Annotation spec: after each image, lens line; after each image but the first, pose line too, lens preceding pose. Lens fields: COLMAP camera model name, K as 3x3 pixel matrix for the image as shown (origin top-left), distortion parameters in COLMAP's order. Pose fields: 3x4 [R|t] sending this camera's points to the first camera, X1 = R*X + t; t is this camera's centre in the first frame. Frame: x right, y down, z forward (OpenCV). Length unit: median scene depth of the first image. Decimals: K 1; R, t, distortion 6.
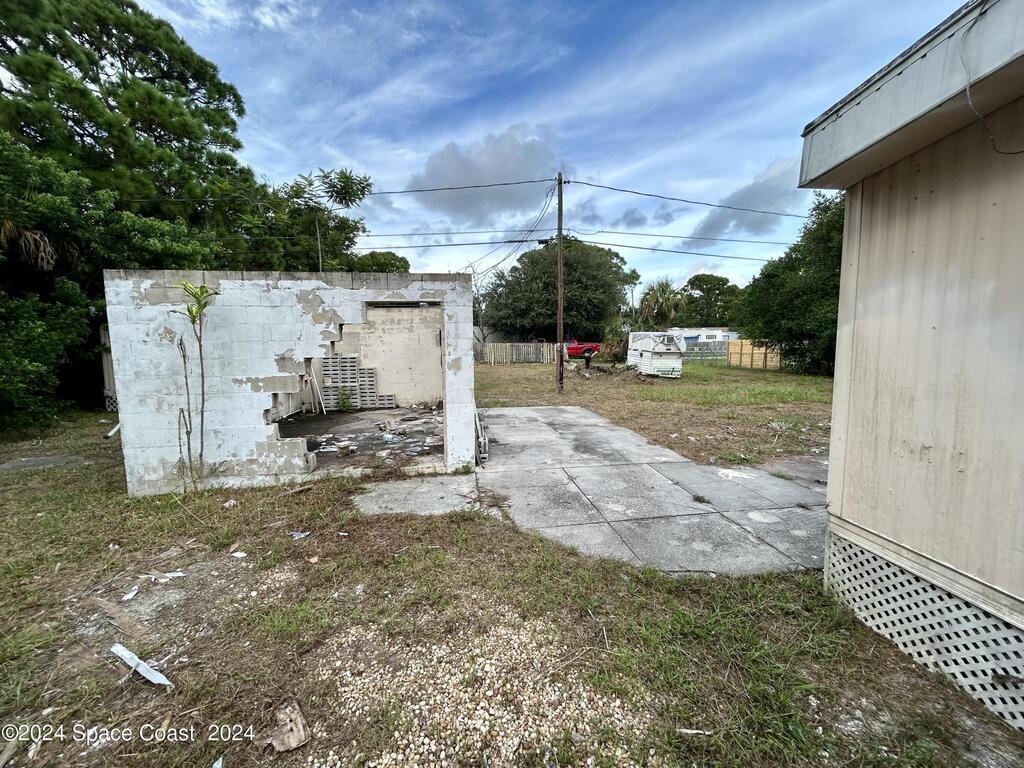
lens RADIAL K [[413.3, 0, 513.9], [0, 413.3, 383.6], [0, 0, 1]] dist [0.000395, 0.000636]
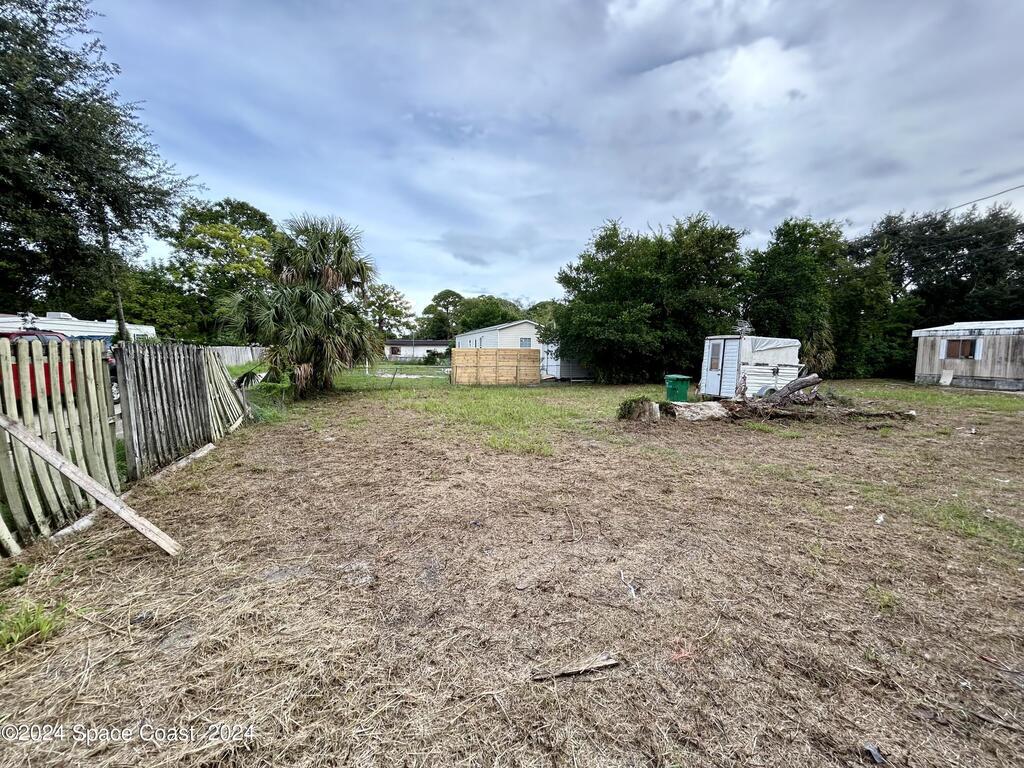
lens RADIAL K [[413.3, 0, 513.9], [0, 413.3, 383.6], [0, 0, 1]] dist [0.000395, 0.000636]
pose [[-0.187901, -0.067375, 0.979874, -0.864541], [0.084940, 0.992792, 0.084552, -0.541203], [-0.978508, 0.099118, -0.180824, 5.867880]]
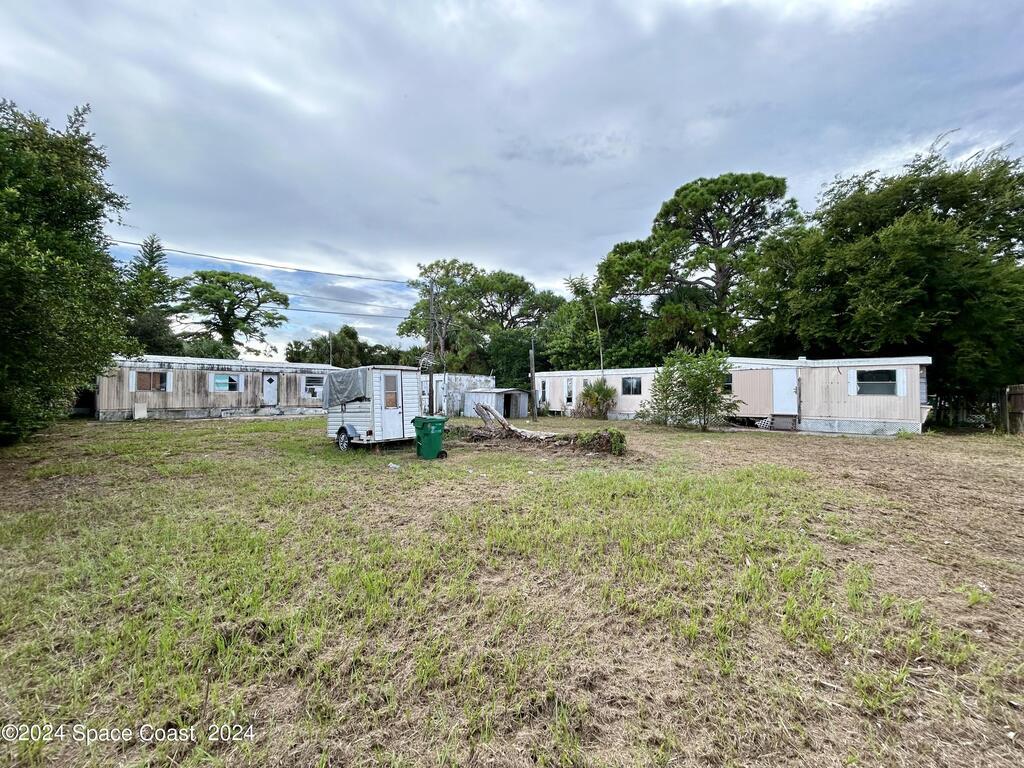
lens RADIAL K [[405.0, 0, 521.0], [0, 405.0, 386.2], [0, 0, 1]] dist [0.012557, -0.000117]
pose [[-0.762163, 0.001791, -0.647383, 2.131799], [-0.055275, 0.996164, 0.067831, -0.579137], [0.645021, 0.087482, -0.759141, 6.096306]]
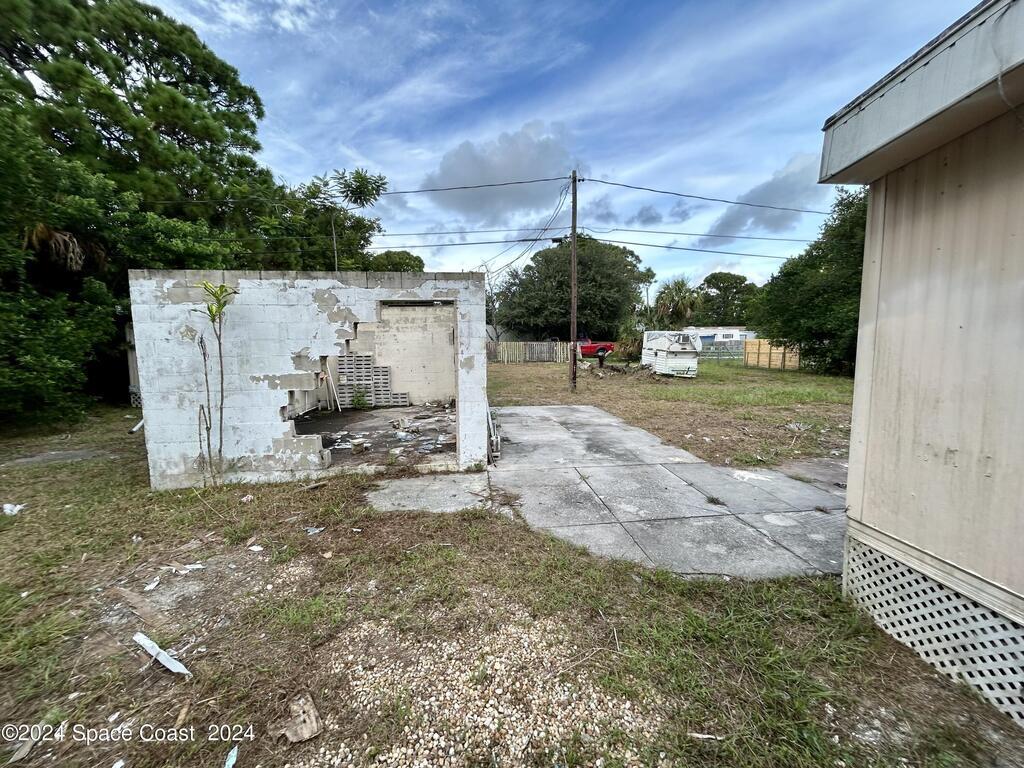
lens RADIAL K [[413.3, 0, 513.9], [0, 413.3, 383.6], [0, 0, 1]] dist [0.000395, 0.000636]
pose [[0.999471, 0.005746, -0.032018, 0.001987], [-0.005656, 0.999980, 0.002921, -0.000098], [0.032034, -0.002739, 0.999483, 0.000446]]
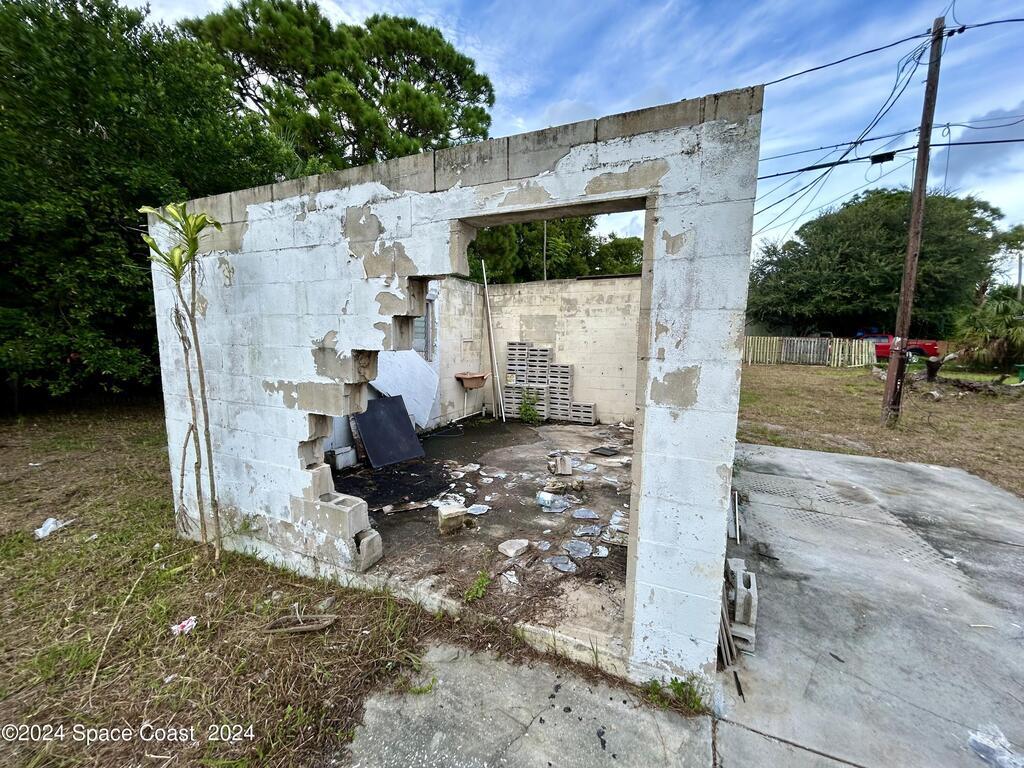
lens RADIAL K [[413.3, 0, 513.9], [0, 413.3, 383.6], [0, 0, 1]] dist [0.000395, 0.000636]
pose [[0.845073, 0.085614, -0.527752, -0.078038], [-0.074795, 0.996320, 0.041860, -0.054101], [0.529394, 0.004098, 0.848366, 0.650876]]
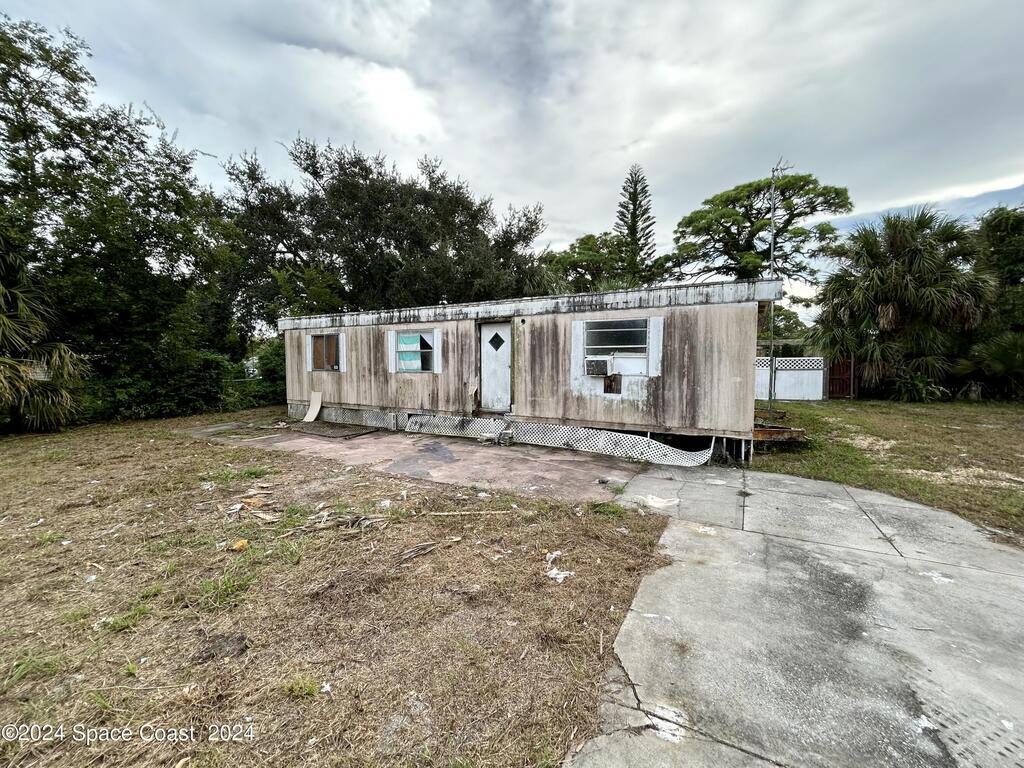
lens RADIAL K [[405.0, 0, 521.0], [0, 405.0, 386.2], [0, 0, 1]] dist [0.012557, -0.000117]
pose [[-0.804776, -0.021552, 0.593187, 0.238496], [0.070288, 0.988850, 0.131287, -0.196030], [-0.589402, 0.147350, -0.794288, 1.942451]]
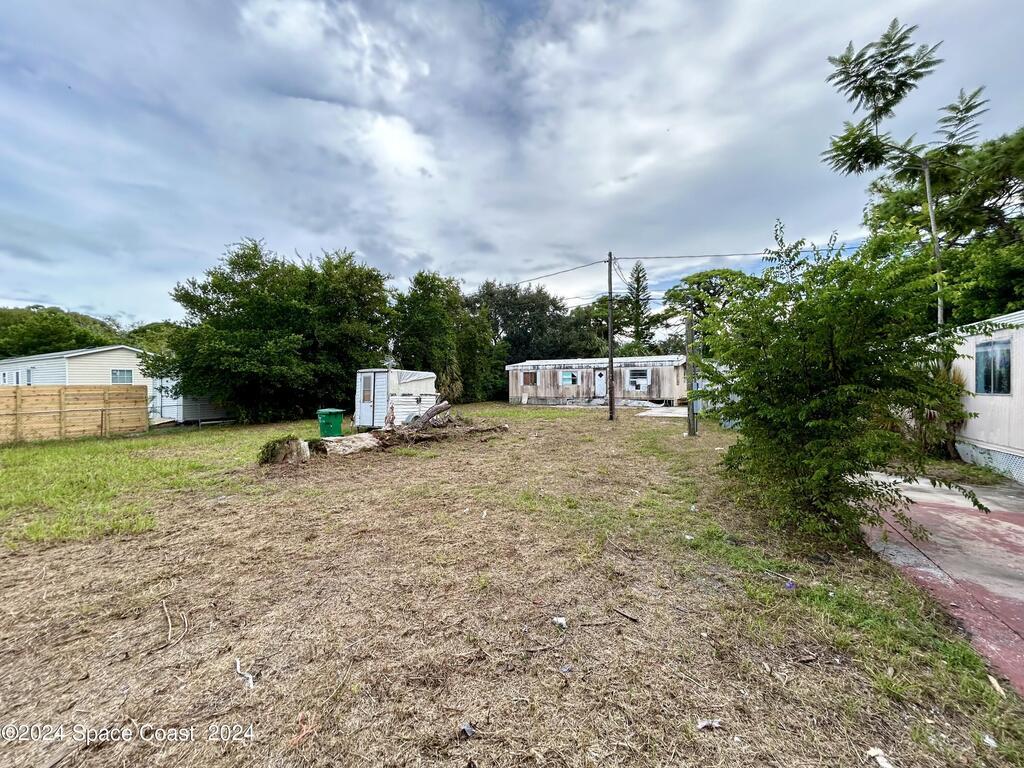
lens RADIAL K [[413.3, 0, 513.9], [0, 413.3, 383.6], [0, 0, 1]] dist [0.000395, 0.000636]
pose [[-0.821748, 0.020211, 0.569492, -0.878101], [0.075281, 0.994462, 0.073334, -0.543270], [-0.564856, 0.103134, -0.818719, 5.815254]]
